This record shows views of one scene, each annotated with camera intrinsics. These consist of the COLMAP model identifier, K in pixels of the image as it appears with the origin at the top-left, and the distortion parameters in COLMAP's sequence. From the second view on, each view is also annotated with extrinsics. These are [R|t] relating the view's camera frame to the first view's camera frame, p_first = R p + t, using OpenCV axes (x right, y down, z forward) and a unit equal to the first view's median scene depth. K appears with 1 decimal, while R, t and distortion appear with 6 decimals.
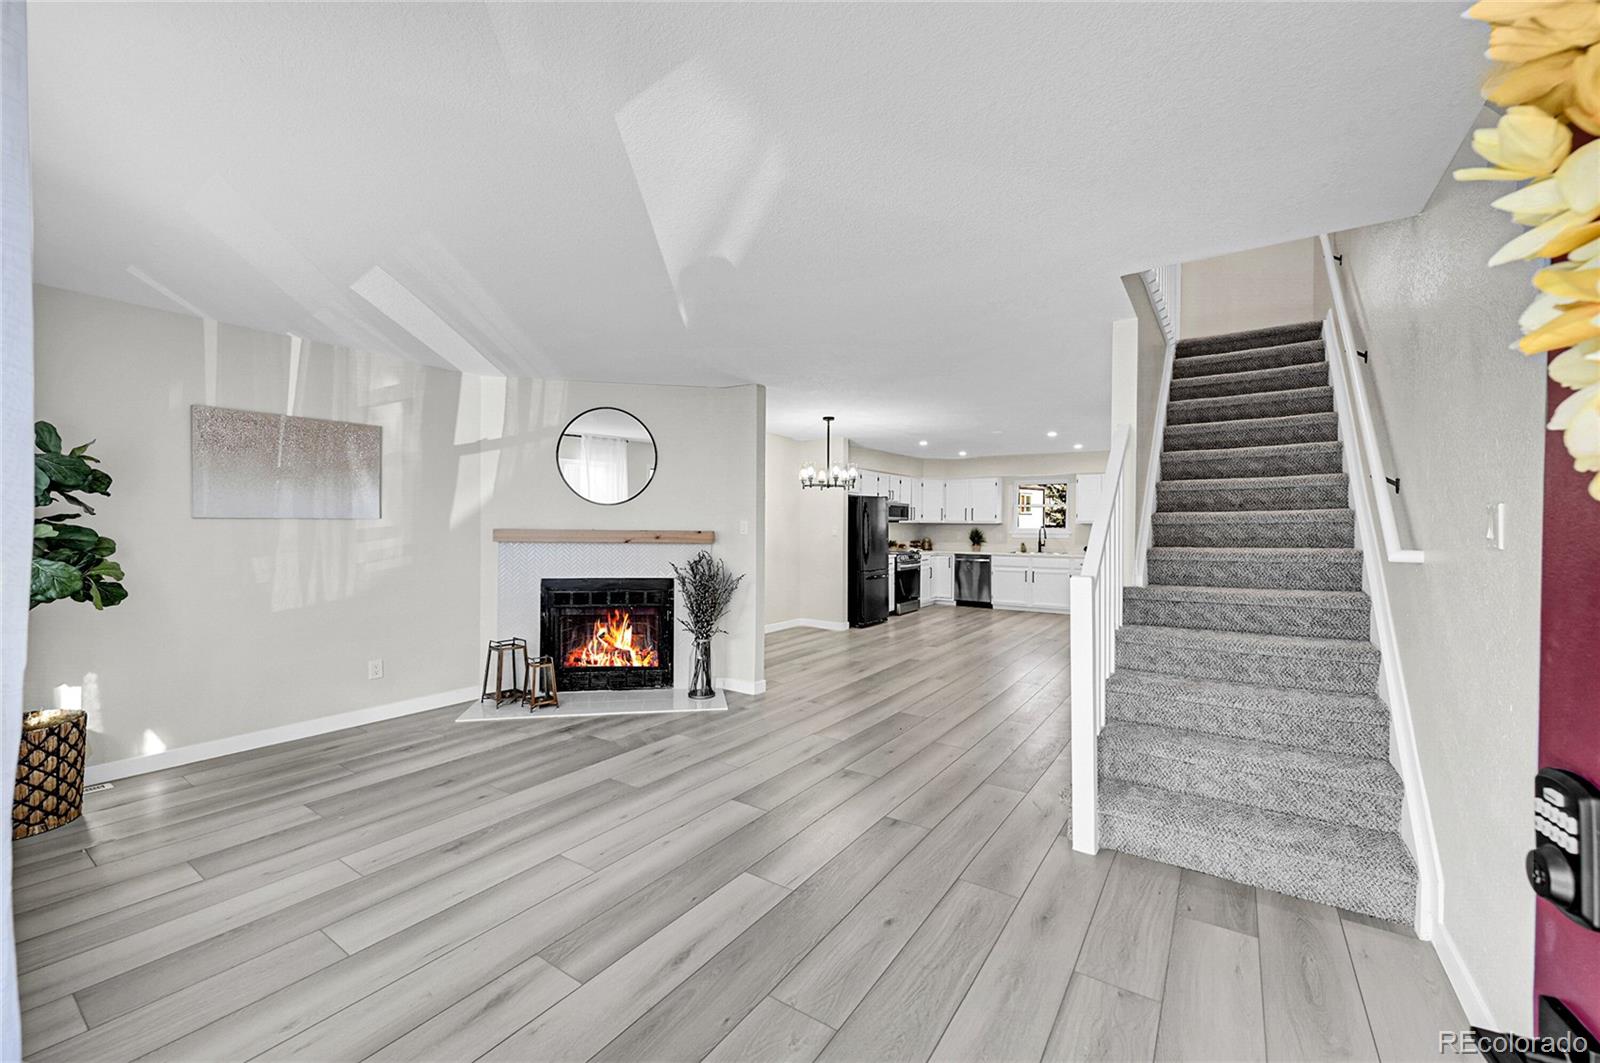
lens RADIAL K [[646.3, 0, 807.2], [0, 646.3, 540.0], [0, 0, 1]] dist [-0.001367, -0.000187]
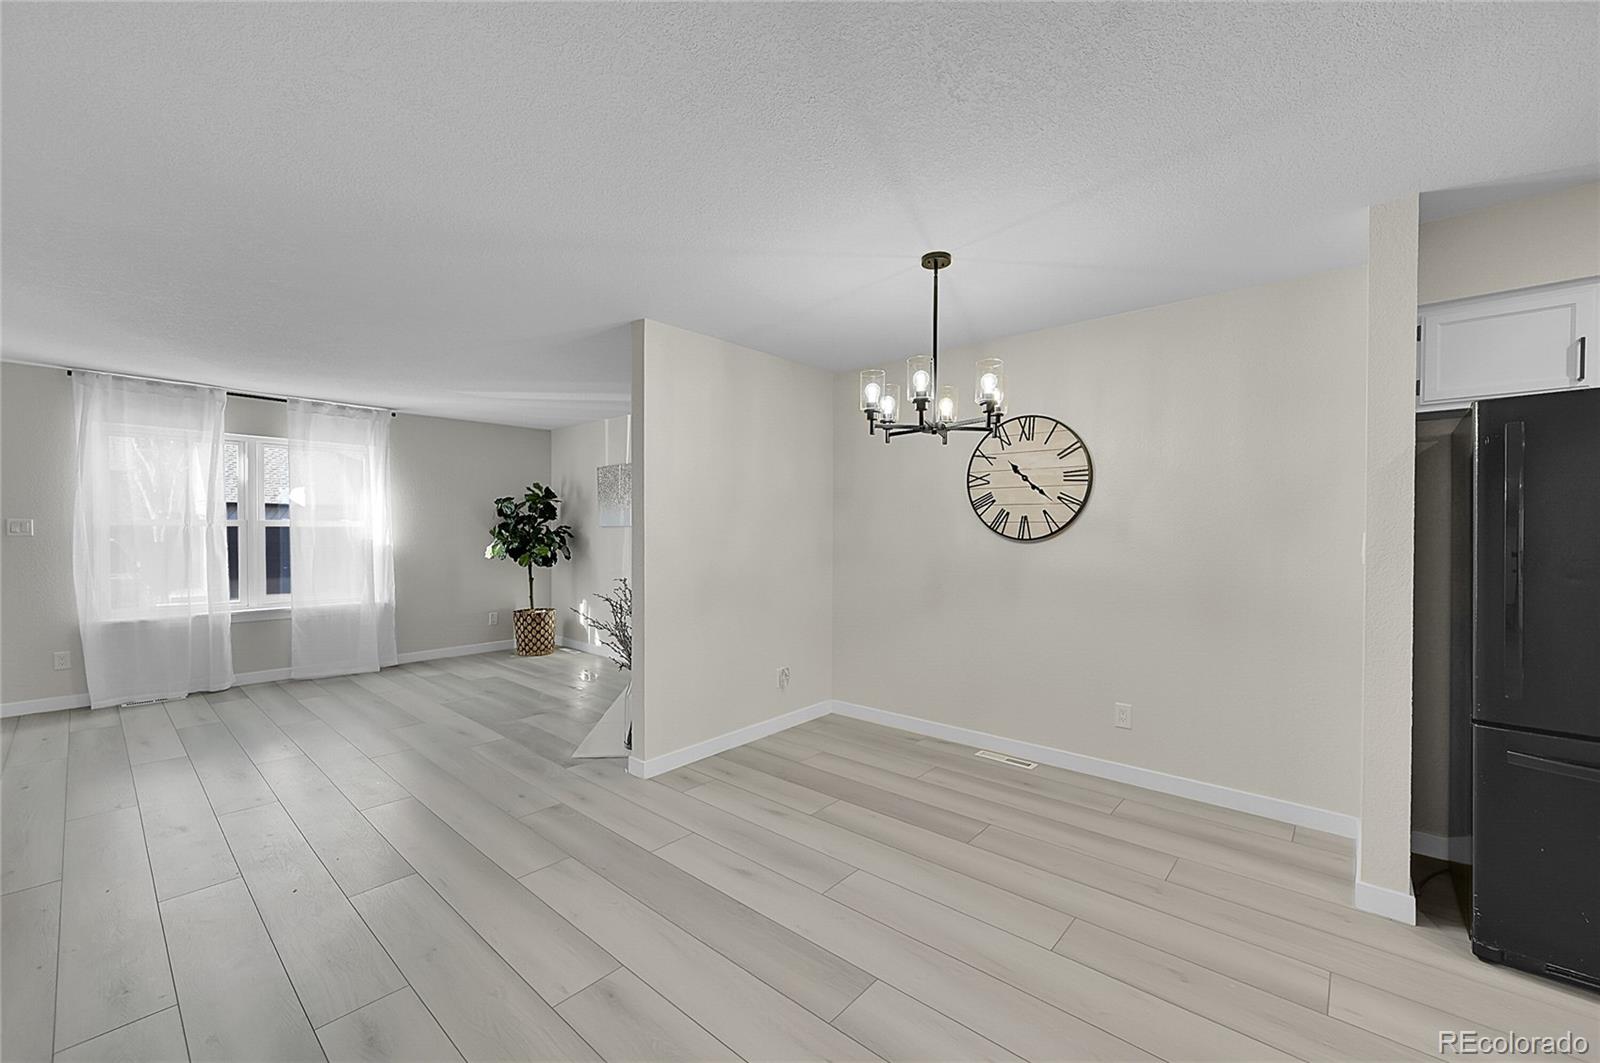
lens RADIAL K [[646.3, 0, 807.2], [0, 646.3, 540.0], [0, 0, 1]] dist [-0.001367, -0.000187]
pose [[-0.144227, 0.005481, -0.989529, 0.475454], [-0.027233, 0.999584, 0.009506, -0.016960], [0.989170, 0.028319, -0.144018, 1.061940]]
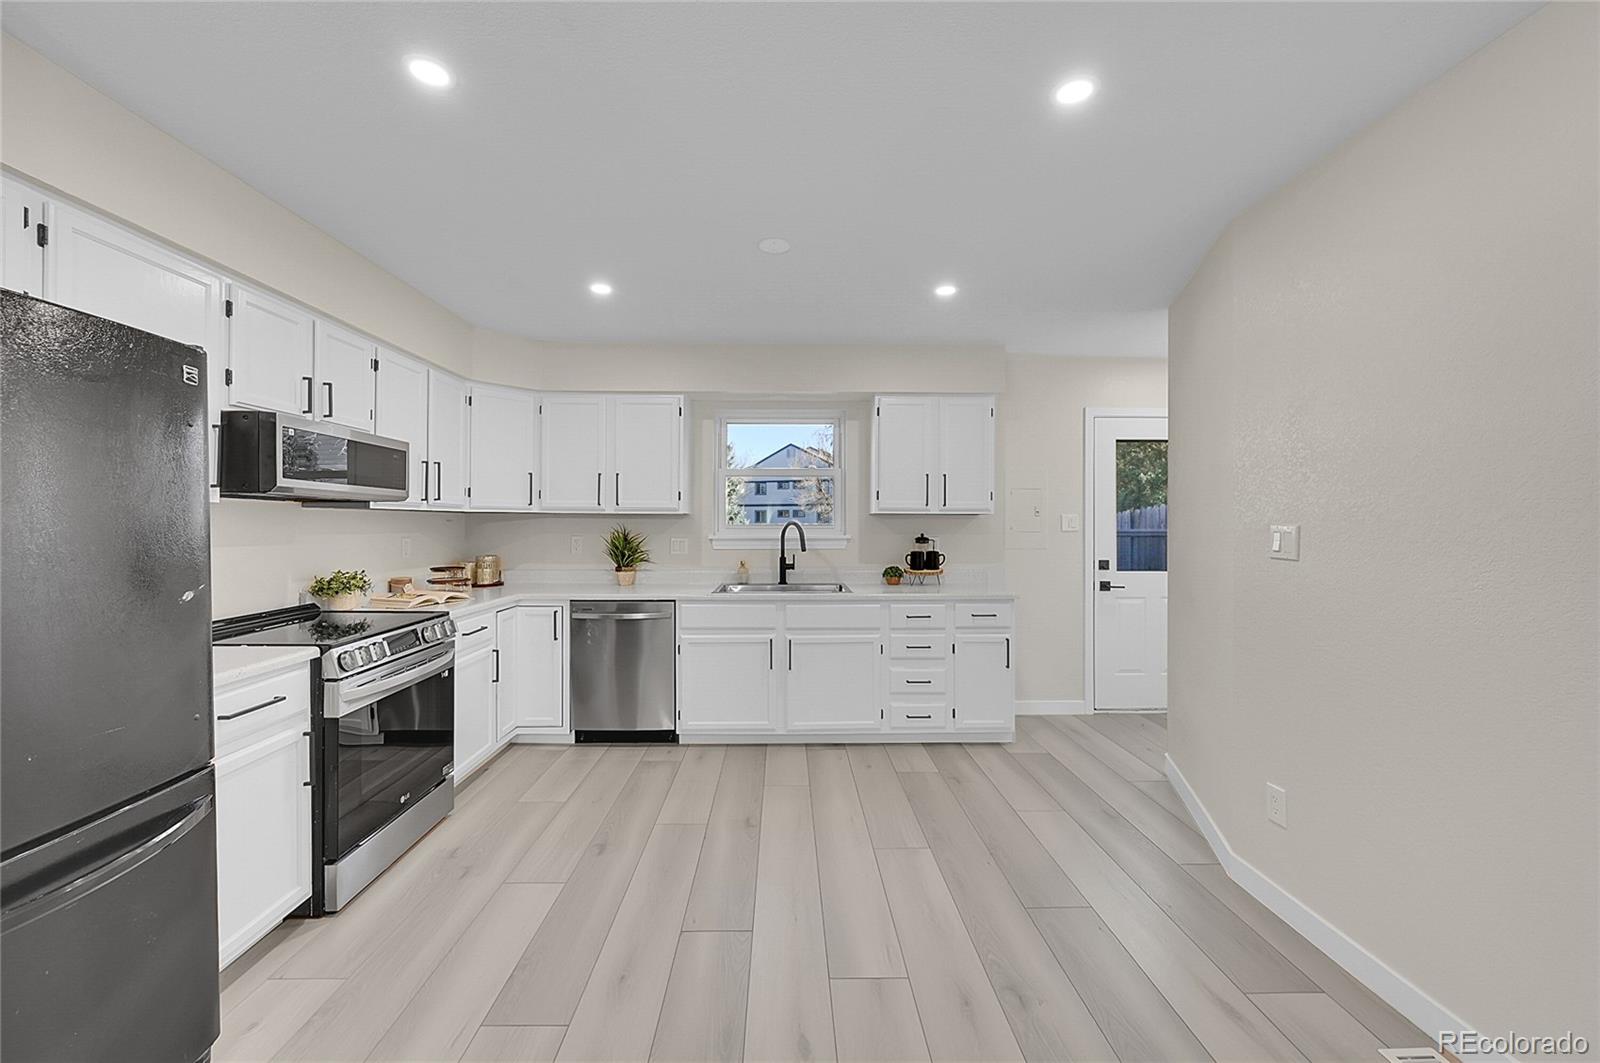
lens RADIAL K [[659.2, 0, 811.4], [0, 659.2, 525.2], [0, 0, 1]] dist [-0.001522, 0.000026]
pose [[0.815169, -0.002284, 0.579219, 0.222960], [0.013081, 0.999810, -0.014468, -0.021678], [-0.579076, 0.019371, 0.815044, 1.104915]]
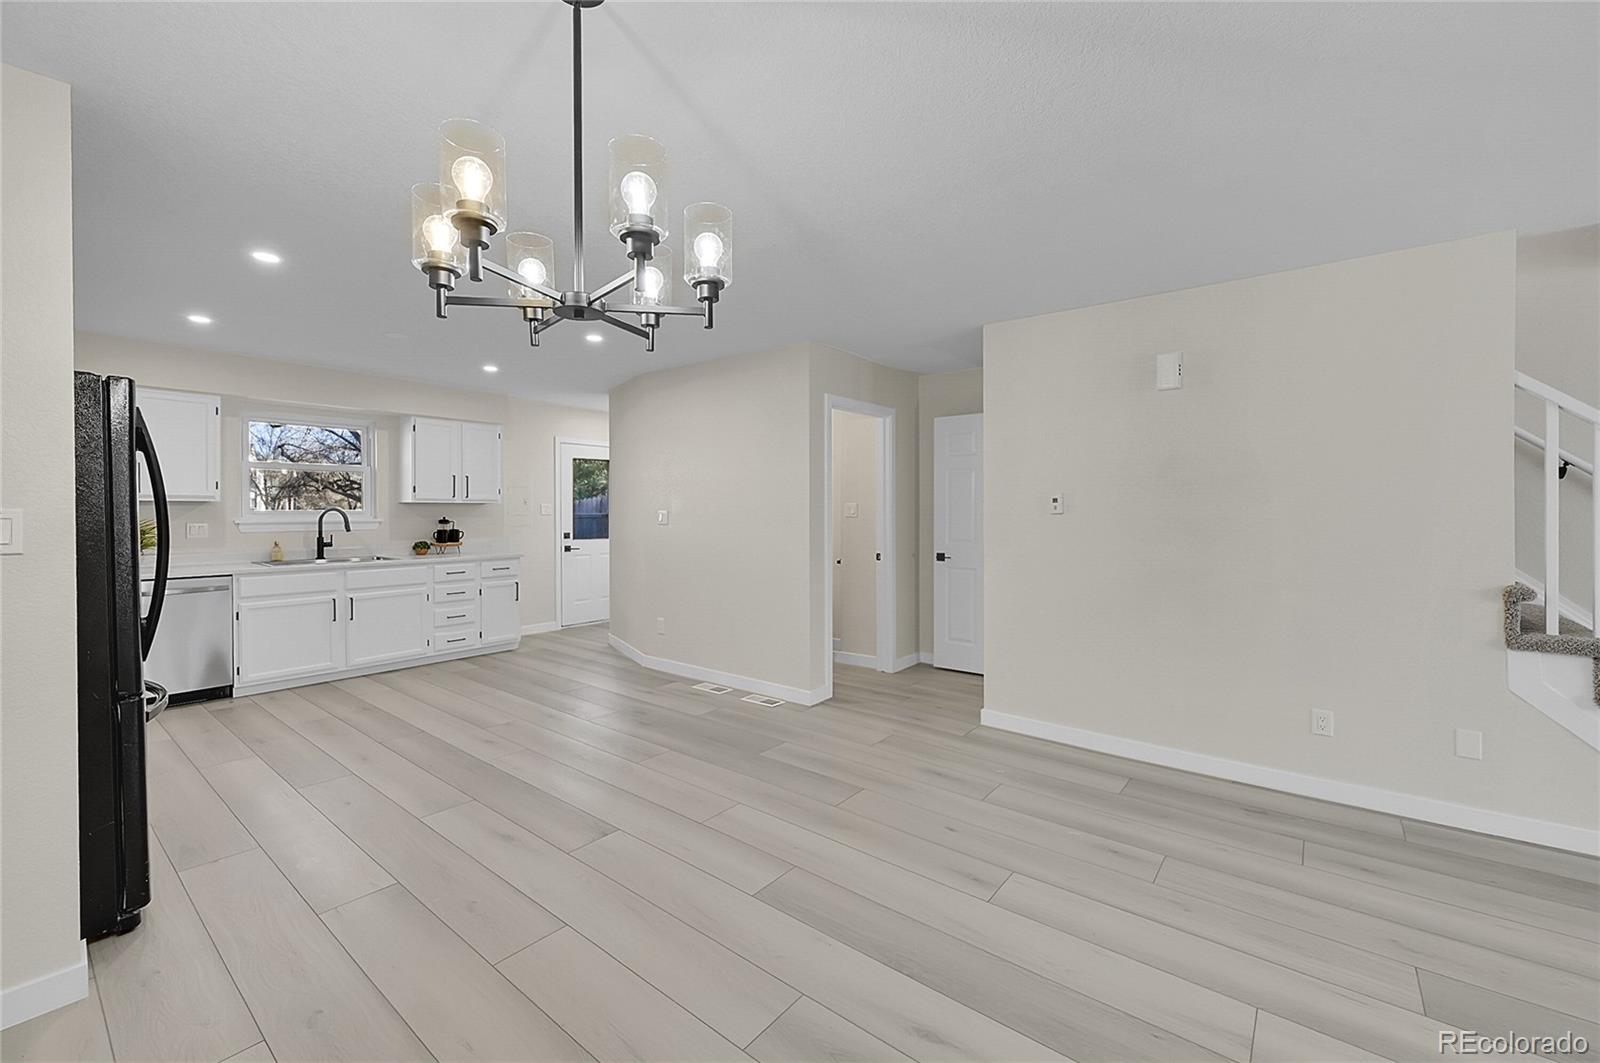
lens RADIAL K [[616.9, 0, 830.4], [0, 616.9, 513.2], [0, 0, 1]] dist [-0.001864, -0.000171]
pose [[0.049950, -0.005498, 0.998737, -0.179259], [0.023191, 0.999722, 0.004343, -0.017557], [-0.998482, 0.022945, 0.050064, 0.984137]]
